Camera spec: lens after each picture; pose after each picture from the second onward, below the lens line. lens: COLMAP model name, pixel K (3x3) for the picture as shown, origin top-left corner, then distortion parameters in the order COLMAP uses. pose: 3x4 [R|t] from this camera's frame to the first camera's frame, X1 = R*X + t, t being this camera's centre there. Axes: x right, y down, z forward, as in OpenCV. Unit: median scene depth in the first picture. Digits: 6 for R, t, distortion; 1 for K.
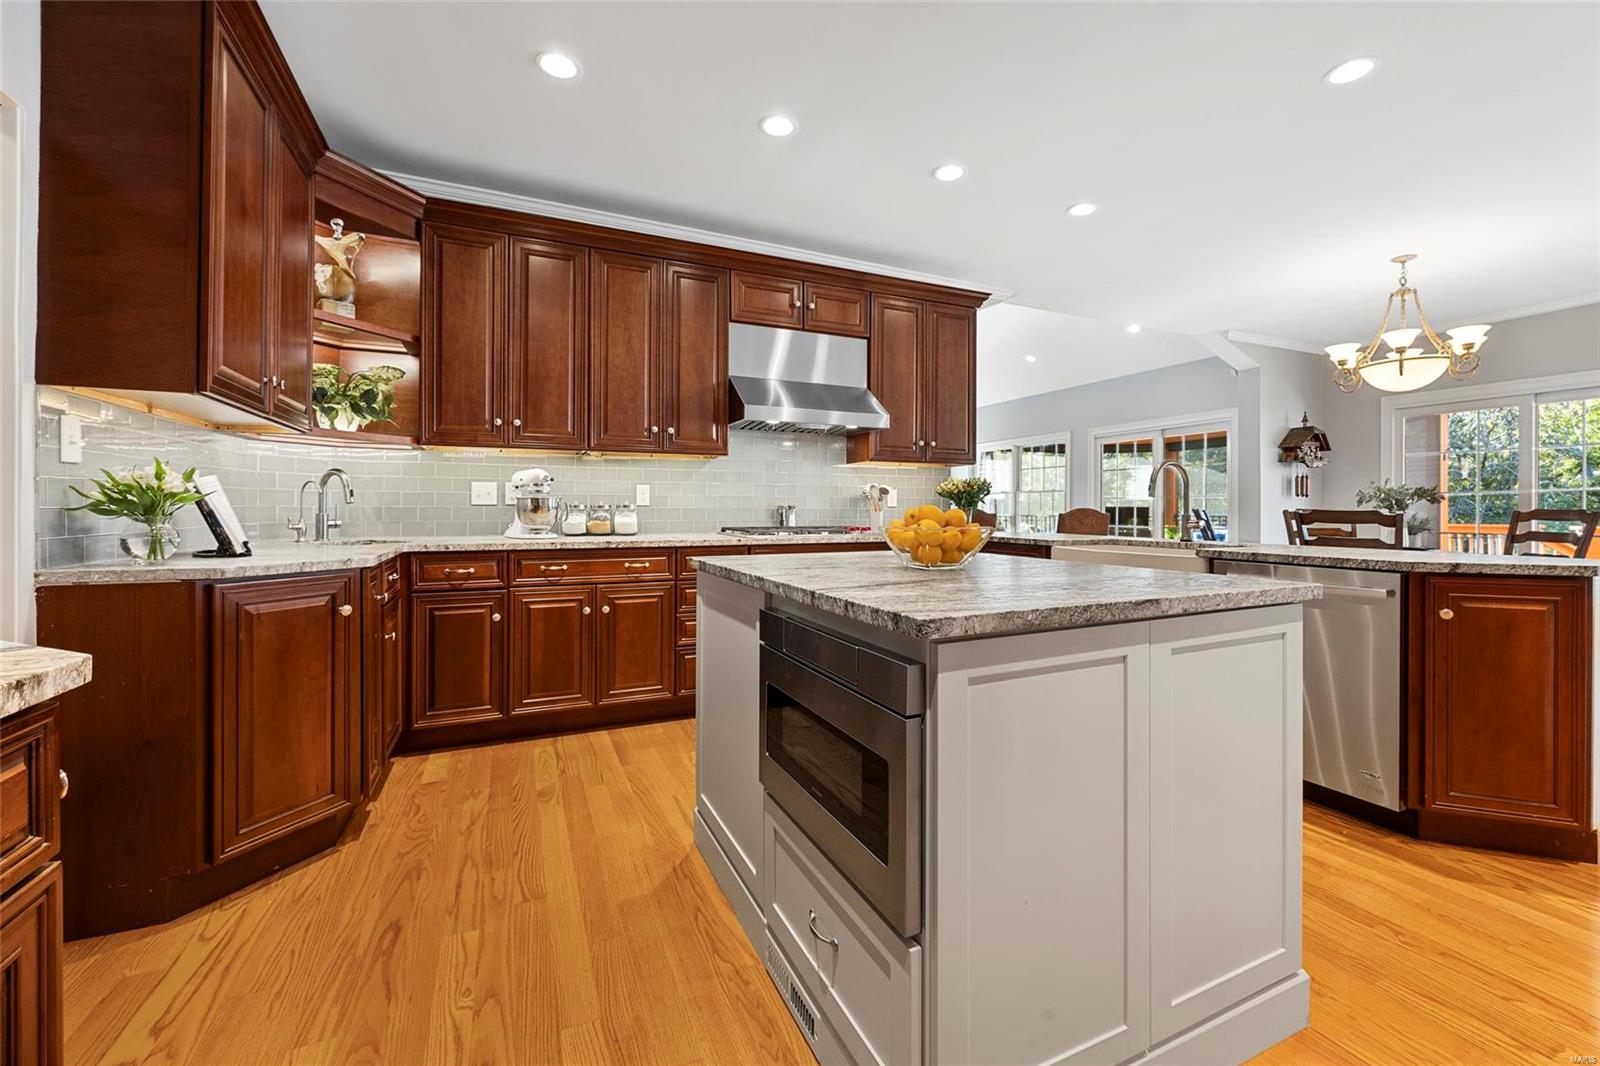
lens RADIAL K [[643.9, 0, 810.4], [0, 643.9, 507.9], [0, 0, 1]] dist [-0.006171, 0.000106]
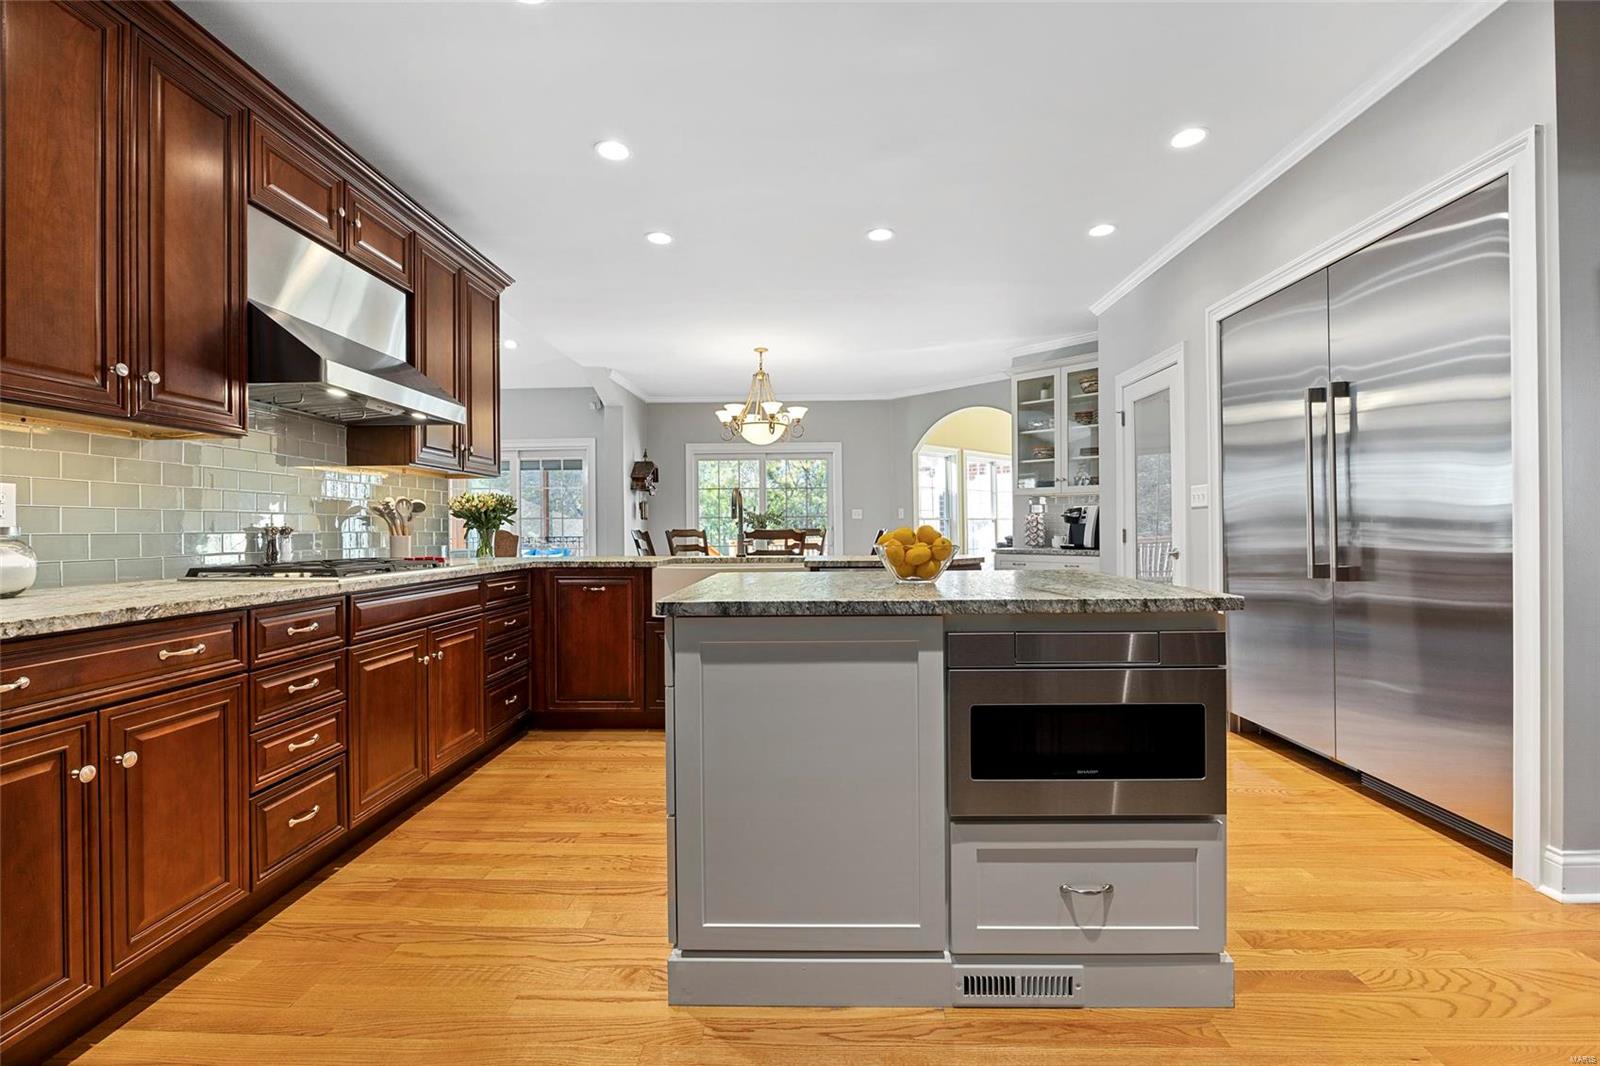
lens RADIAL K [[676.3, 0, 800.0], [0, 676.3, 533.0], [0, 0, 1]] dist [-0.017845, -0.000111]
pose [[0.444492, -0.011677, 0.895707, -0.461128], [0.007644, 0.999928, 0.009243, -0.001075], [-0.895750, 0.002738, 0.444549, 0.329500]]
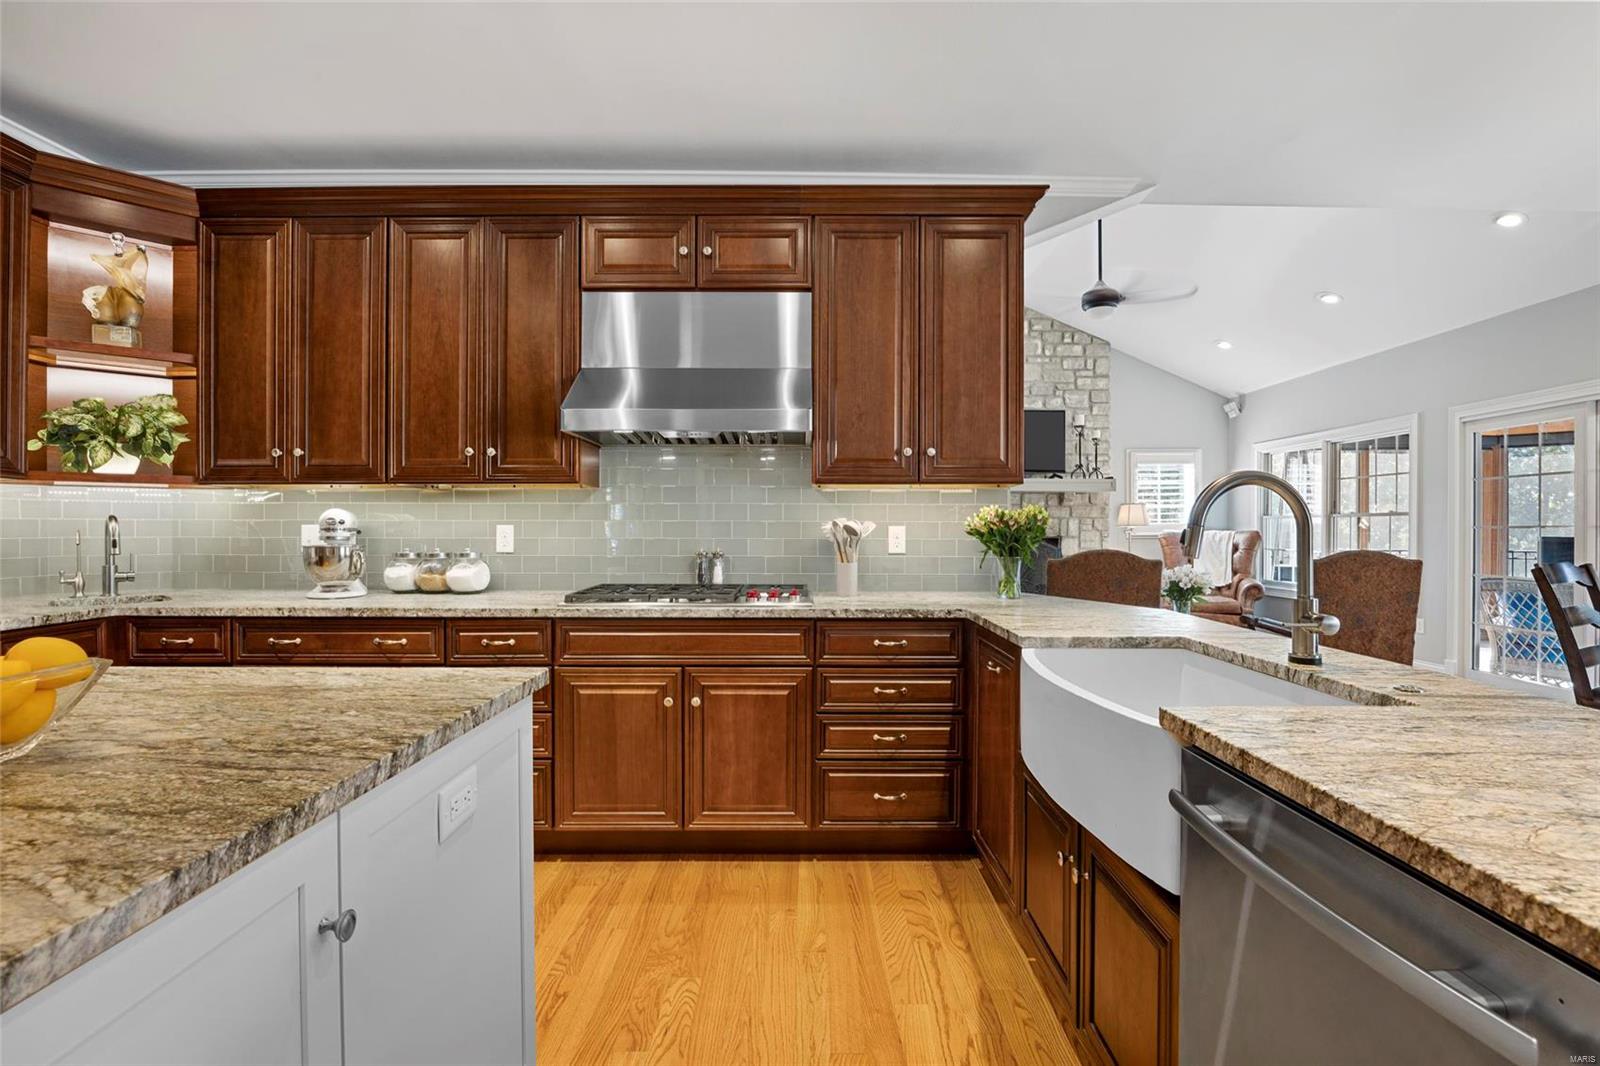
lens RADIAL K [[751.9, 0, 800.0], [0, 751.9, 533.0], [0, 0, 1]] dist [-0.016401, -0.000143]
pose [[0.910259, 0.000920, -0.414039, 0.451999], [0.001050, 0.999989, 0.004530, -0.033265], [0.414039, -0.004558, 0.910248, 0.383515]]
